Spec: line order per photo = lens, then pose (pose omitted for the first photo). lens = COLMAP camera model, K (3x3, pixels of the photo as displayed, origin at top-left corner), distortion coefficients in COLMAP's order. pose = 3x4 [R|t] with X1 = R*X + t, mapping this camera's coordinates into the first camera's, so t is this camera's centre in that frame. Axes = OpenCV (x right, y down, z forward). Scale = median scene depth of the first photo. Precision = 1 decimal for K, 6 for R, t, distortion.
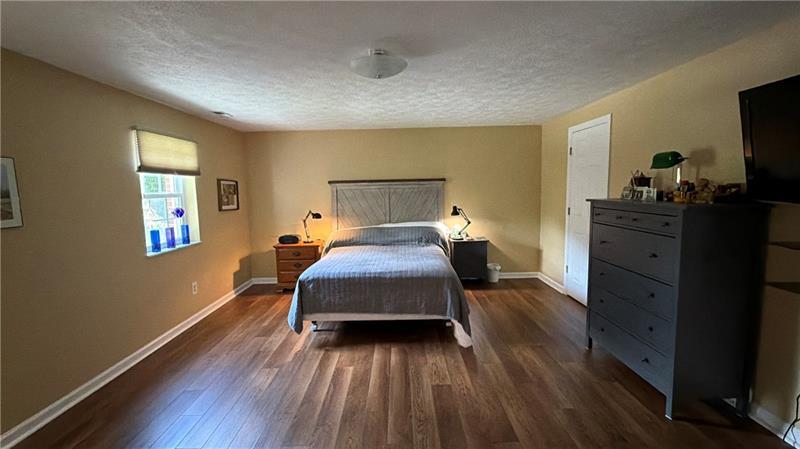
lens RADIAL K [[363.5, 0, 395.6], [0, 363.5, 221.4], [0, 0, 1]] dist [-0.007263, 0.001029]
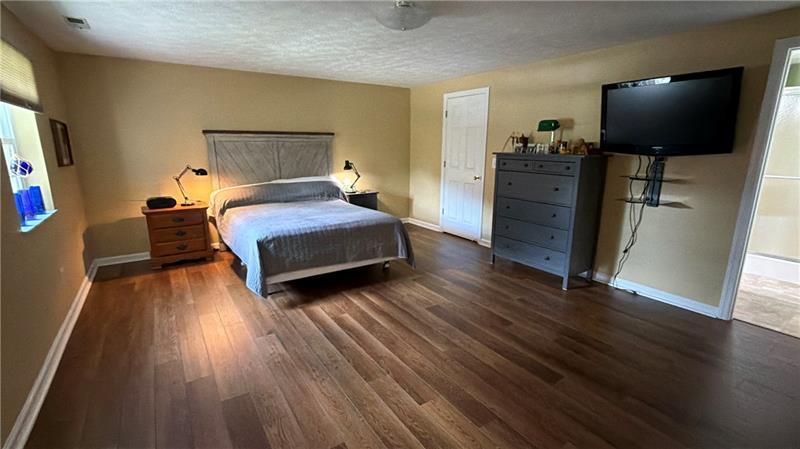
lens RADIAL K [[363.5, 0, 400.7], [0, 363.5, 226.9], [0, 0, 1]] dist [-0.007263, 0.001029]
pose [[0.824486, -0.099560, 0.557055, -0.468989], [0.030303, 0.990757, 0.132222, 0.019844], [-0.565070, -0.092134, 0.819882, 0.073095]]
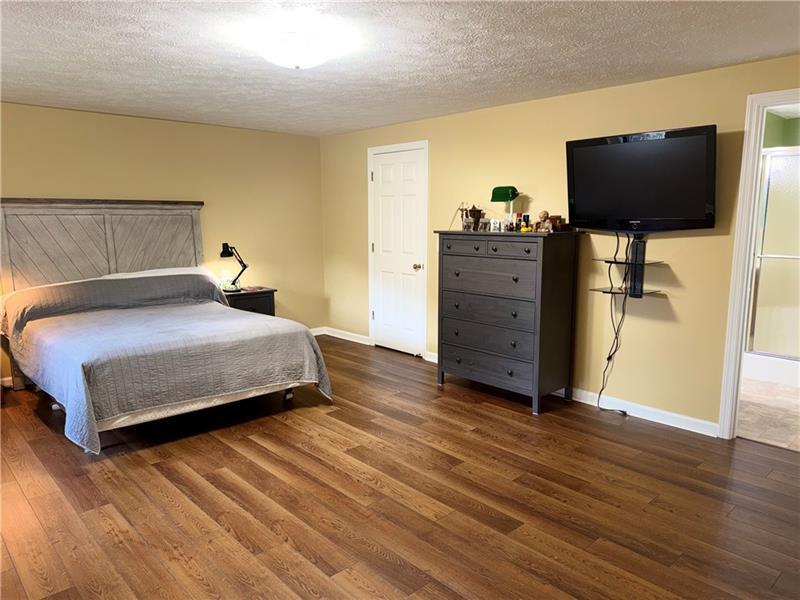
lens RADIAL K [[561.8, 0, 412.0], [0, 561.8, 306.5], [0, 0, 1]] dist [0.049070, -0.057205]
pose [[0.719046, -0.086335, 0.689579, -0.507452], [0.048650, 0.996072, 0.073978, 0.023080], [-0.693257, -0.019646, 0.720422, -0.030109]]
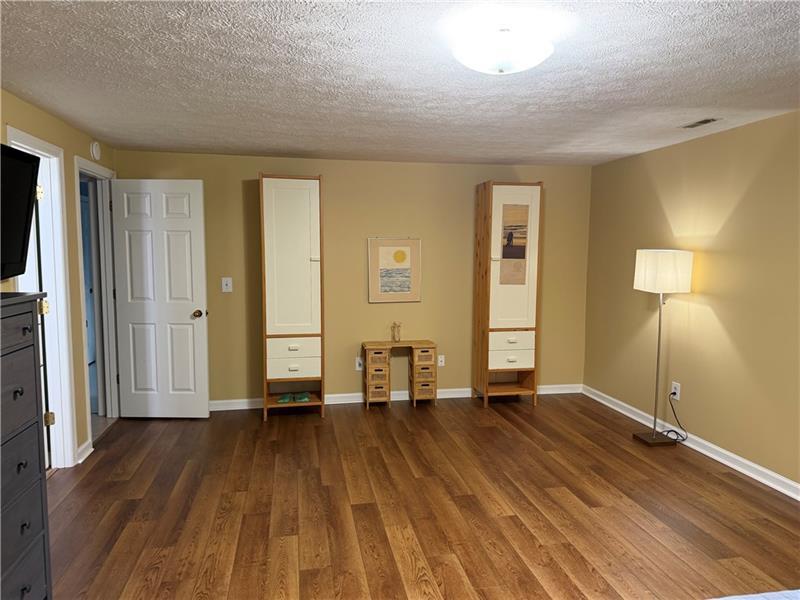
lens RADIAL K [[561.8, 0, 406.8], [0, 561.8, 299.8], [0, 0, 1]] dist [0.049070, -0.057205]
pose [[-0.979613, 0.040078, -0.196853, 0.200393], [0.001189, 0.981038, 0.193813, -0.144756], [0.200888, 0.189628, -0.961085, 1.303421]]
